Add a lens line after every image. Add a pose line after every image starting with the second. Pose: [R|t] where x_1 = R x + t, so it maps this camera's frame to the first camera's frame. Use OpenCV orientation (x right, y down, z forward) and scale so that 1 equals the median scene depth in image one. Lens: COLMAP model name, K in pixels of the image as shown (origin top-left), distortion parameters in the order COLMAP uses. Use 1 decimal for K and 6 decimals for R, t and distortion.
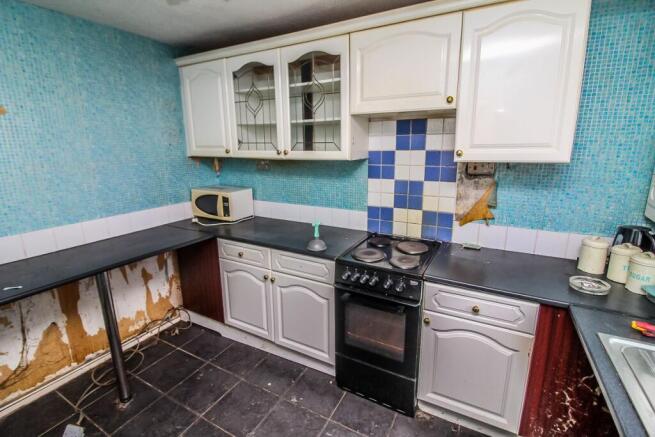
lens RADIAL K [[307.8, 0, 324.8], [0, 307.8, 211.7], [0, 0, 1]] dist [0.002092, 0.000142]
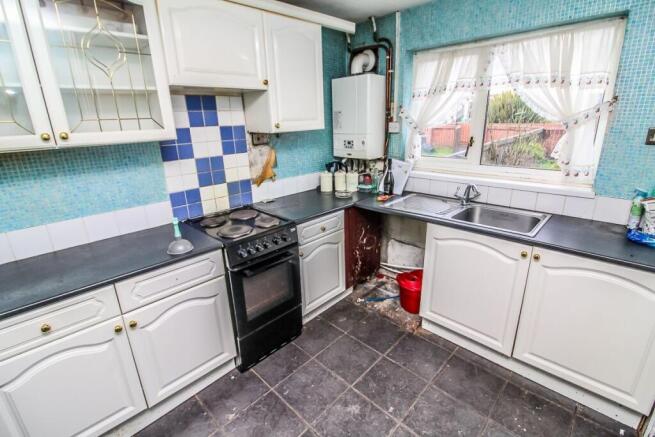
lens RADIAL K [[307.8, 0, 324.8], [0, 307.8, 211.7], [0, 0, 1]] dist [0.002092, 0.000142]
pose [[0.271135, -0.281589, 0.920431, -0.643548], [0.229483, 0.947587, 0.222297, -0.072642], [-0.934785, 0.150951, 0.321544, 0.364749]]
